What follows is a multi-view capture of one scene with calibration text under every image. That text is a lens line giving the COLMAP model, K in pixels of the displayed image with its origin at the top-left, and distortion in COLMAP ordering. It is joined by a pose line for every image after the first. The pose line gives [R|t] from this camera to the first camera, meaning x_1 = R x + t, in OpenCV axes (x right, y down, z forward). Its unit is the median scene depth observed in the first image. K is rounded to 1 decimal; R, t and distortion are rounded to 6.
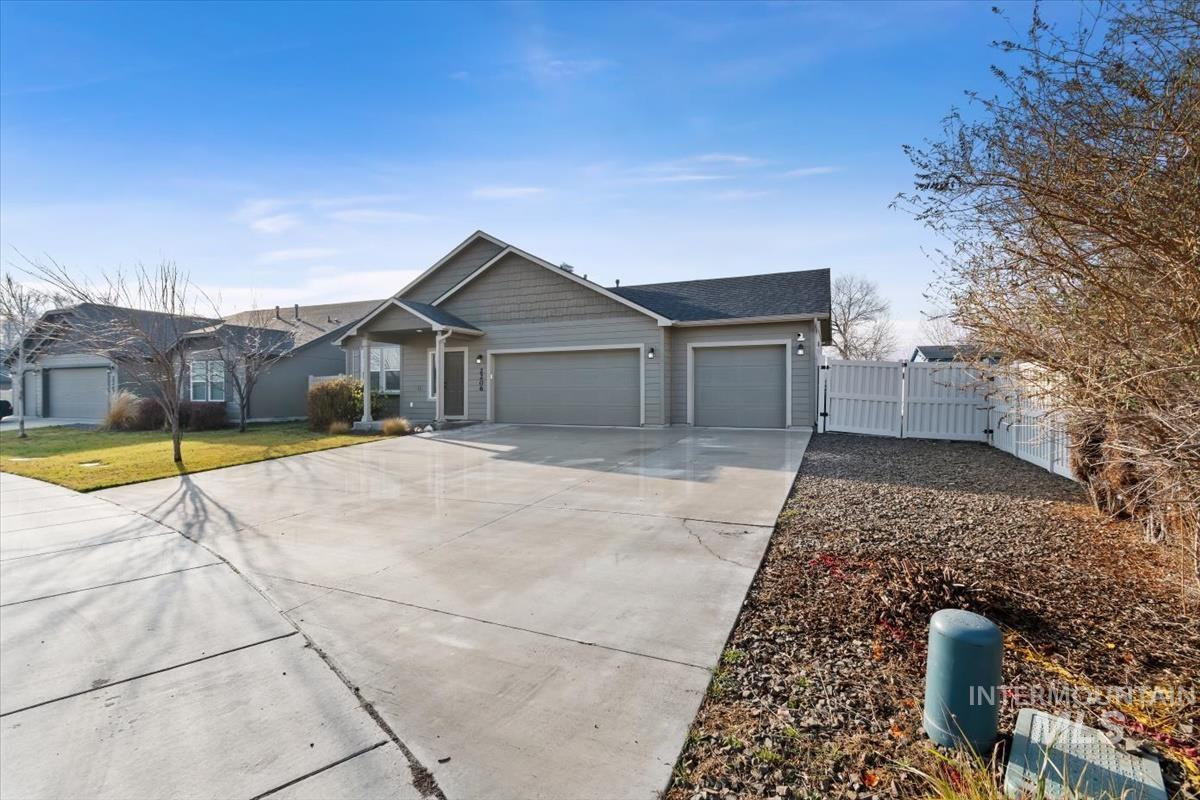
lens RADIAL K [[538.1, 0, 596.9], [0, 538.1, 399.7], [0, 0, 1]] dist [0.003617, 0.000014]
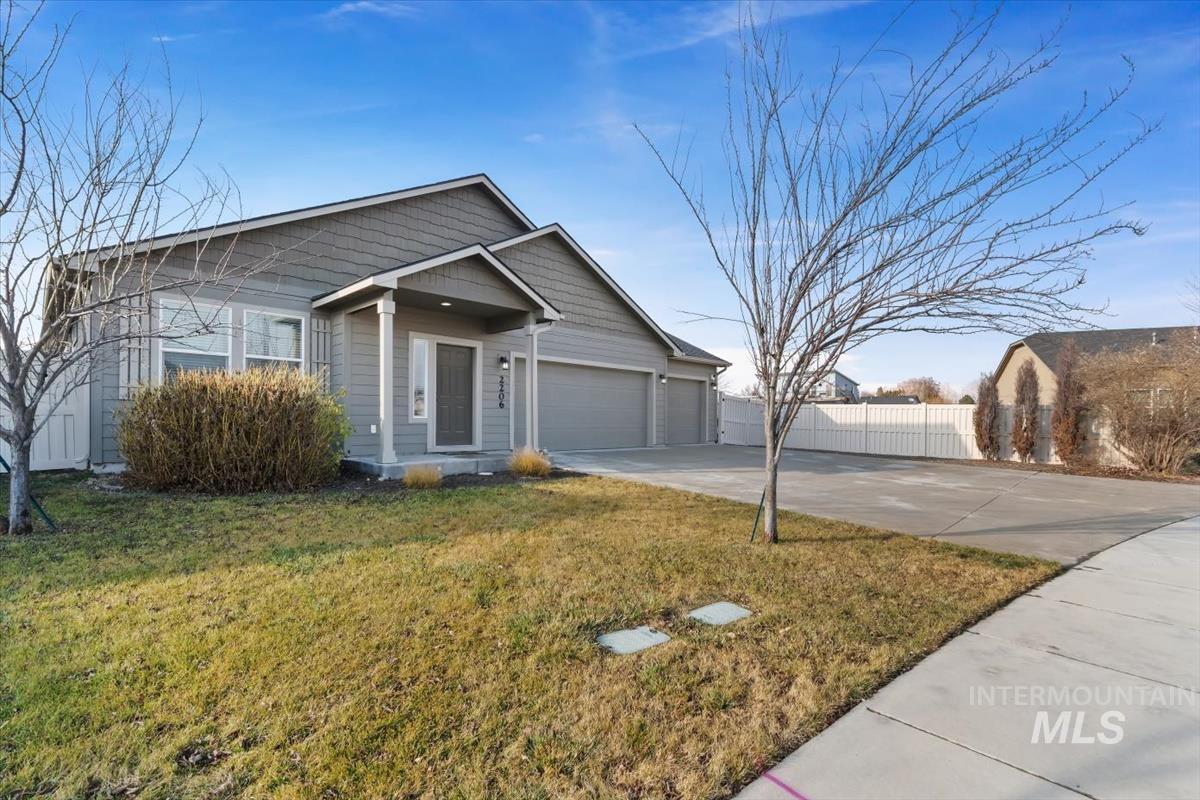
lens RADIAL K [[548.4, 0, 600.0], [0, 548.4, 400.0], [0, 0, 1]] dist [0.000976, 0.000110]
pose [[0.333995, 0.039539, 0.941745, -0.848464], [0.000773, 0.999108, -0.042221, 0.003191], [-0.942574, 0.014829, 0.333667, 0.647006]]
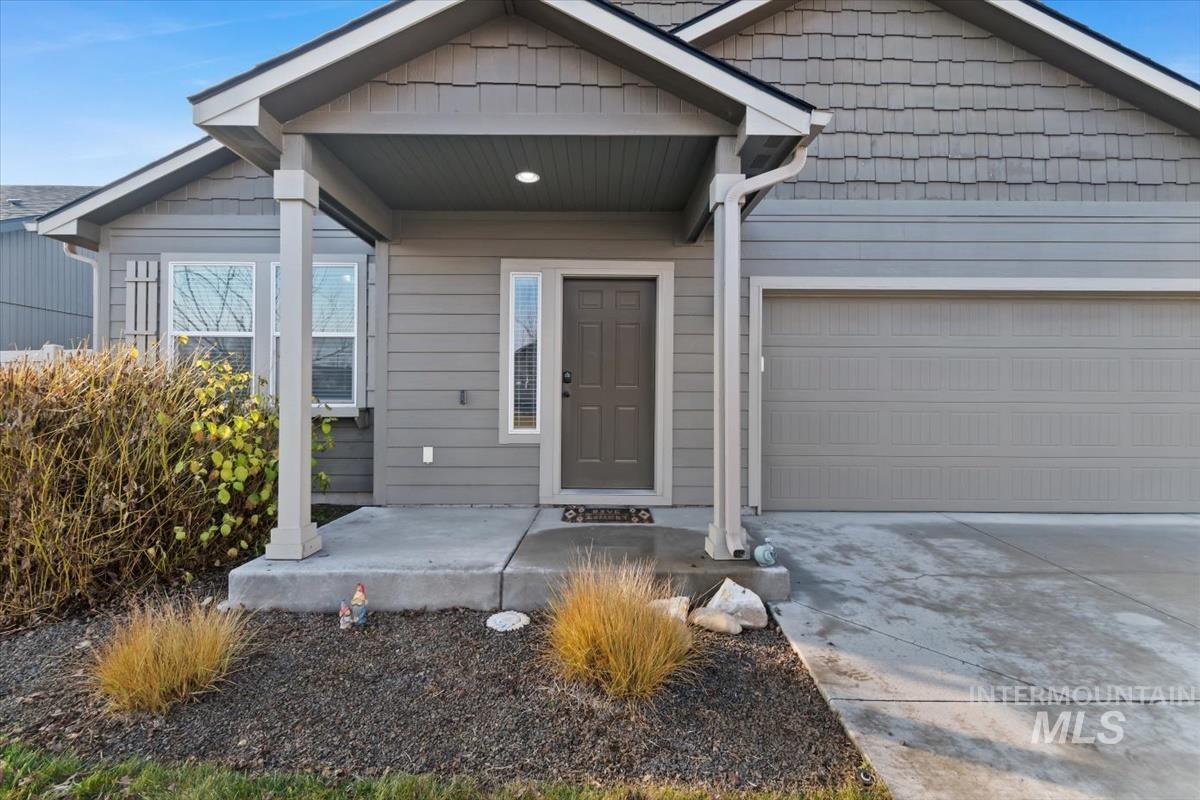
lens RADIAL K [[526.8, 0, 597.8], [0, 526.8, 403.9], [0, 0, 1]] dist [0.001328, -0.000112]
pose [[0.906973, -0.002943, 0.421179, -0.410439], [-0.001592, 0.999944, 0.010415, -0.022700], [-0.421186, -0.010117, 0.906918, 0.764726]]
